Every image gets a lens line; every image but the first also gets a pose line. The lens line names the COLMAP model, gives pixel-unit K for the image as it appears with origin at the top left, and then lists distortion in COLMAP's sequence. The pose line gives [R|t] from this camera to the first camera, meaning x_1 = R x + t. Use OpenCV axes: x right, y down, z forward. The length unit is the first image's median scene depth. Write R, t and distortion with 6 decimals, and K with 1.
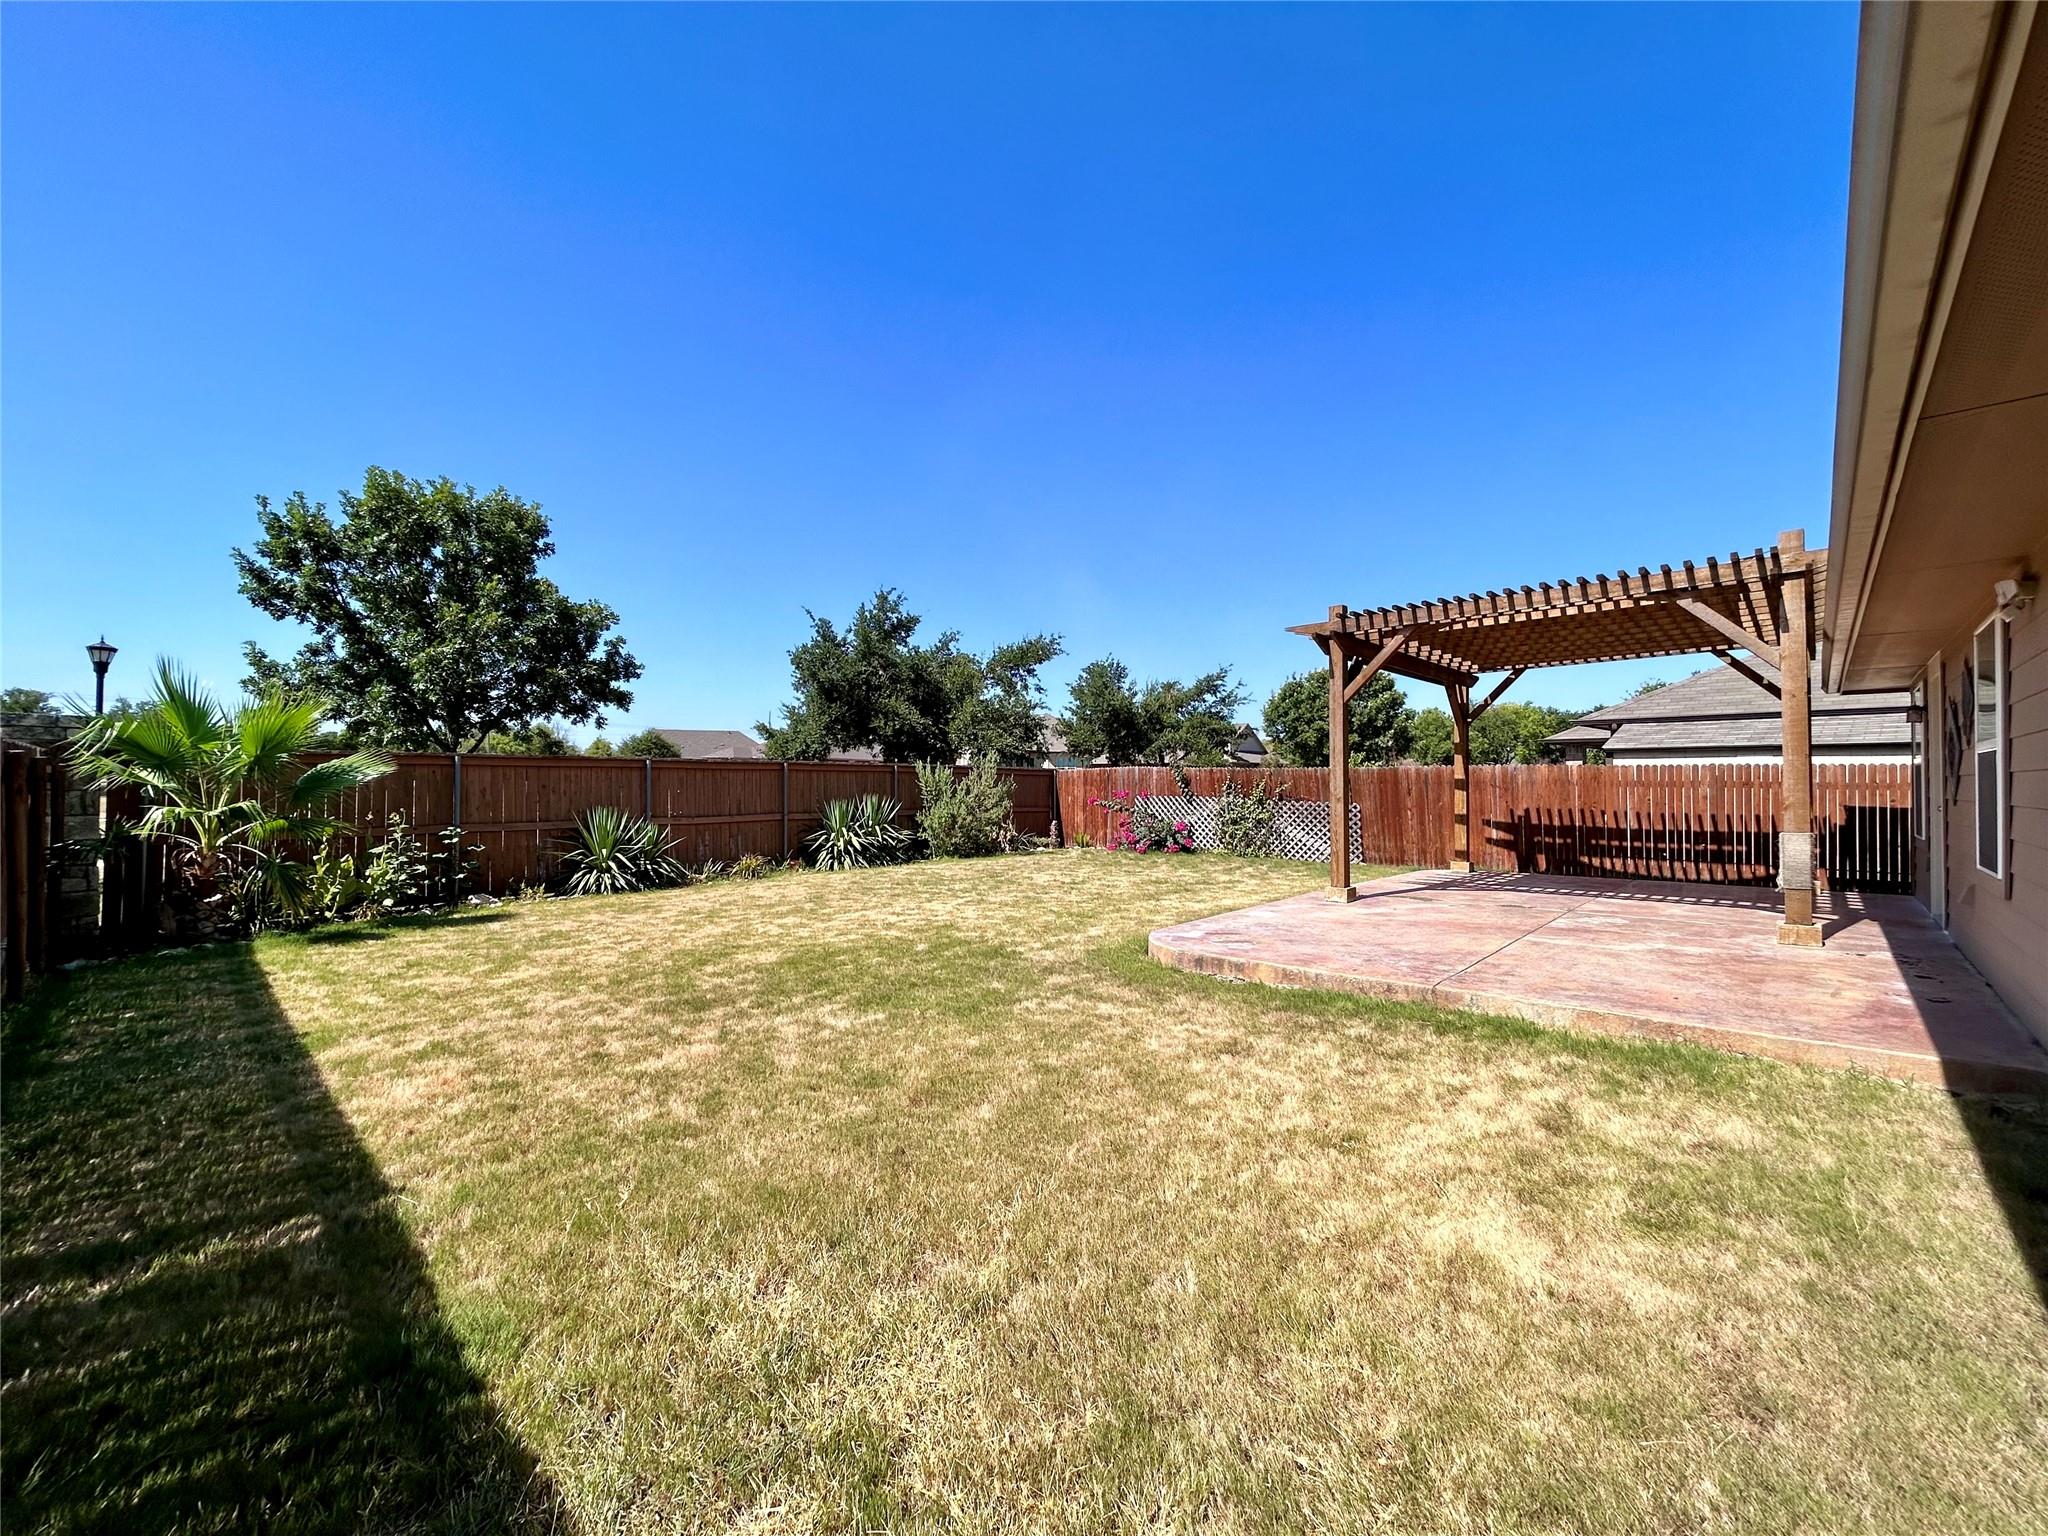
lens RADIAL K [[819.8, 0, 1022.7], [0, 819.8, 772.1], [0, 0, 1]] dist [-0.000043, 0.000729]
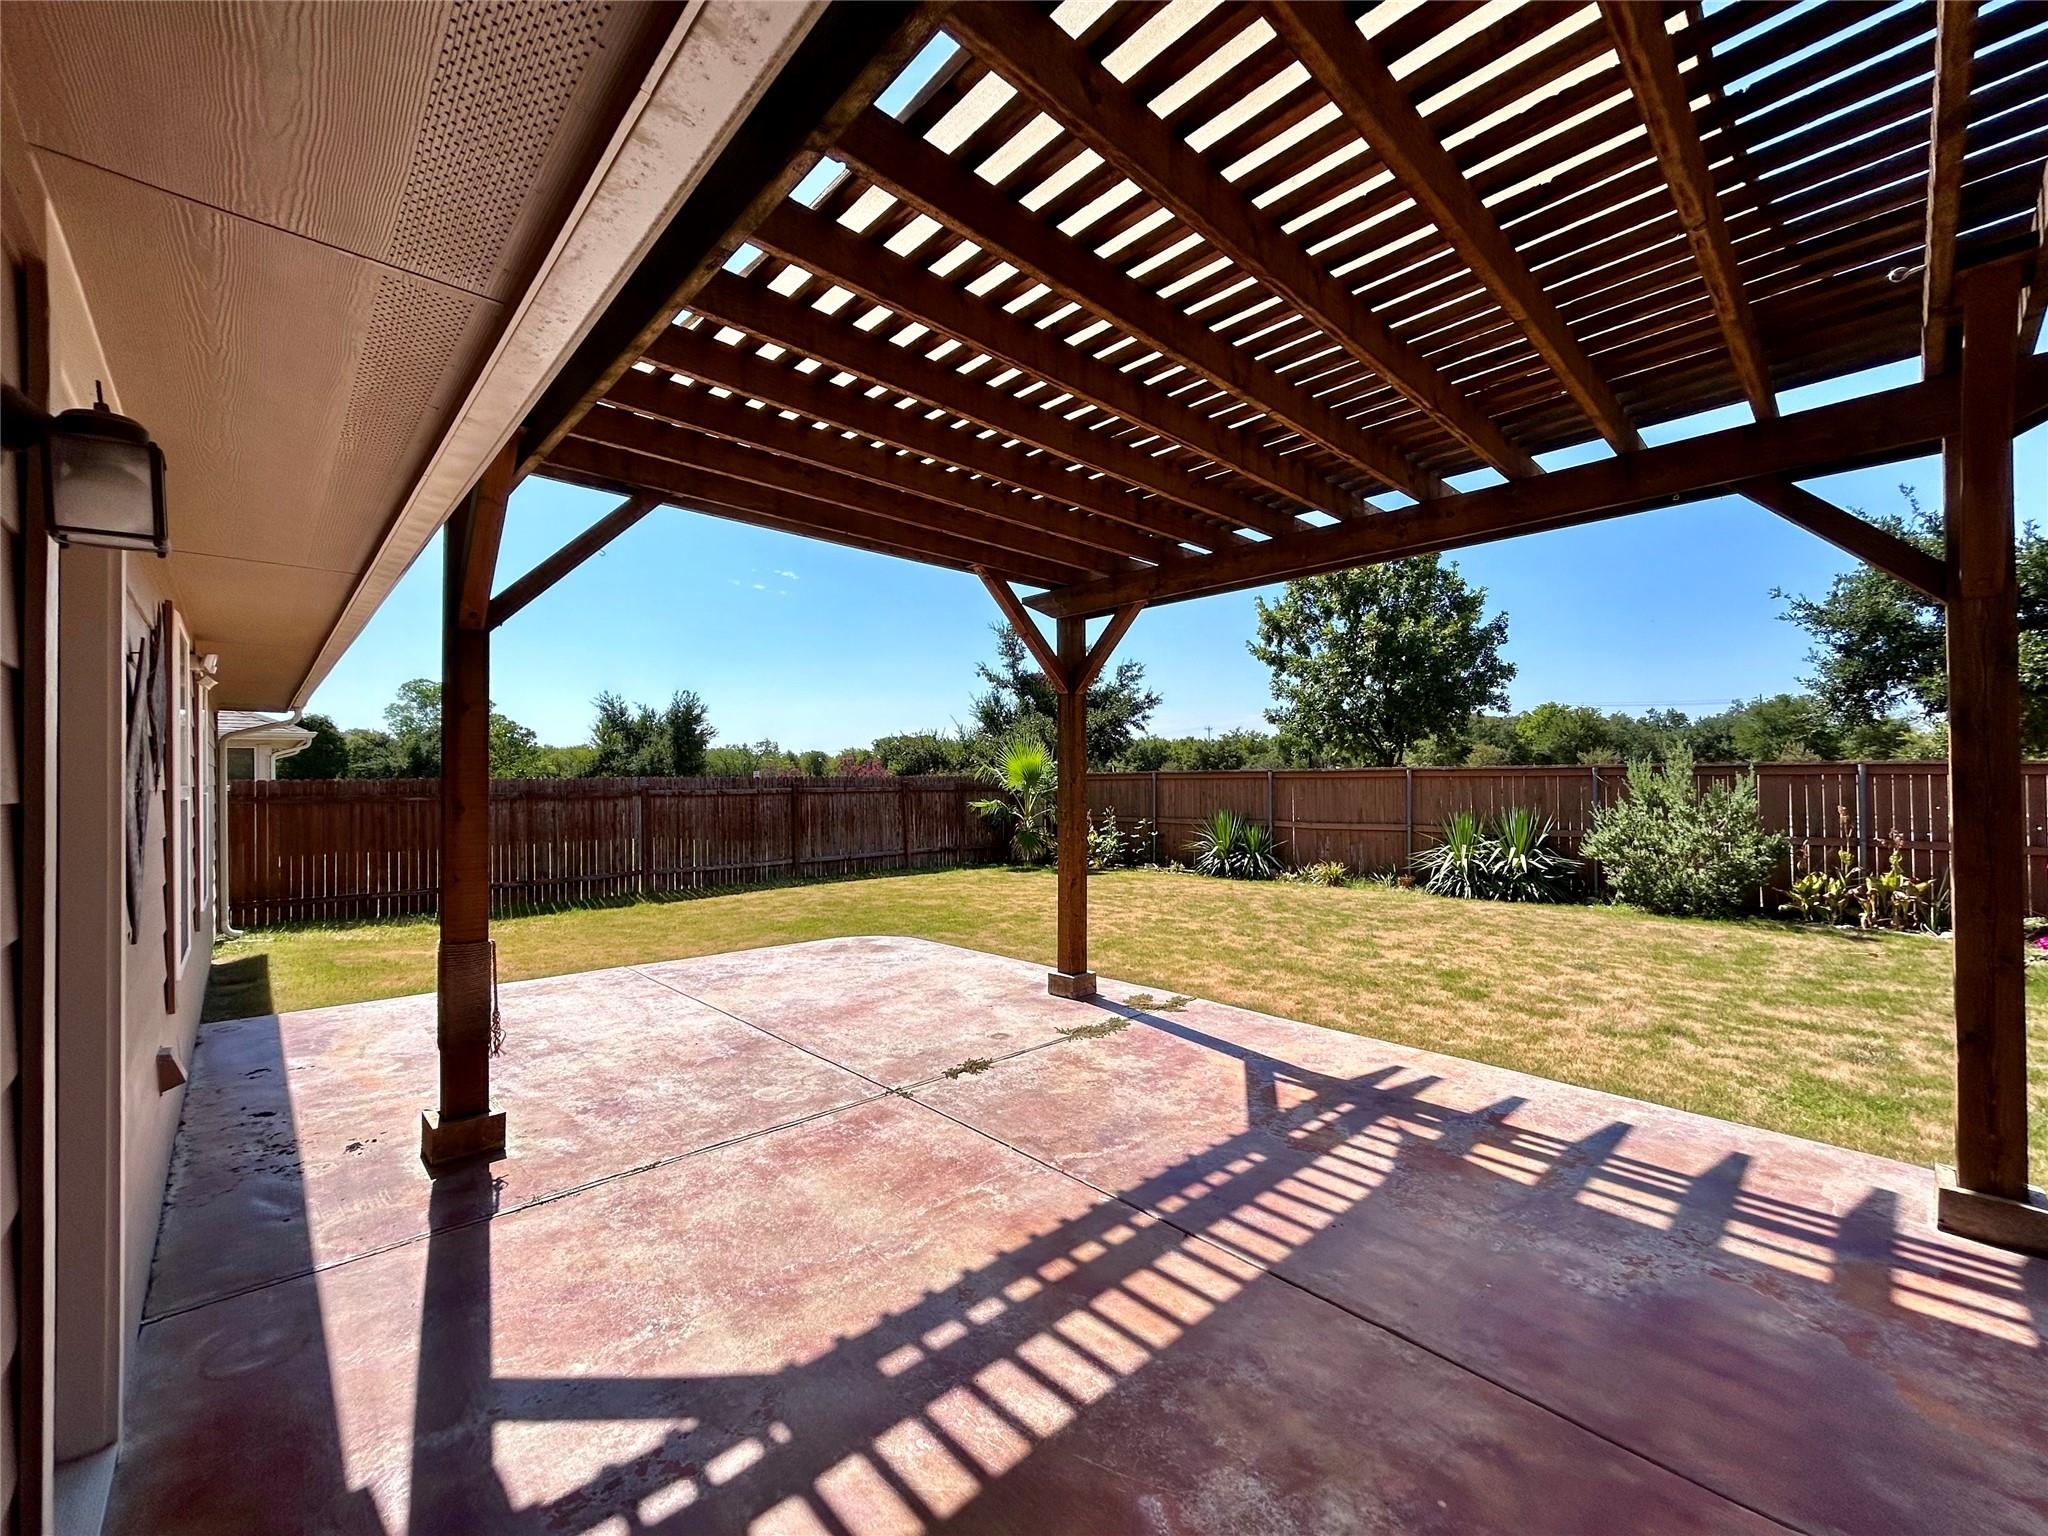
lens RADIAL K [[819.8, 0, 1022.7], [0, 819.8, 772.1], [0, 0, 1]] dist [-0.000043, 0.000729]
pose [[-0.045033, -0.014072, -0.998886, 0.668308], [0.014653, 0.999784, -0.014745, -0.002265], [0.998878, -0.015301, -0.044818, 0.605087]]
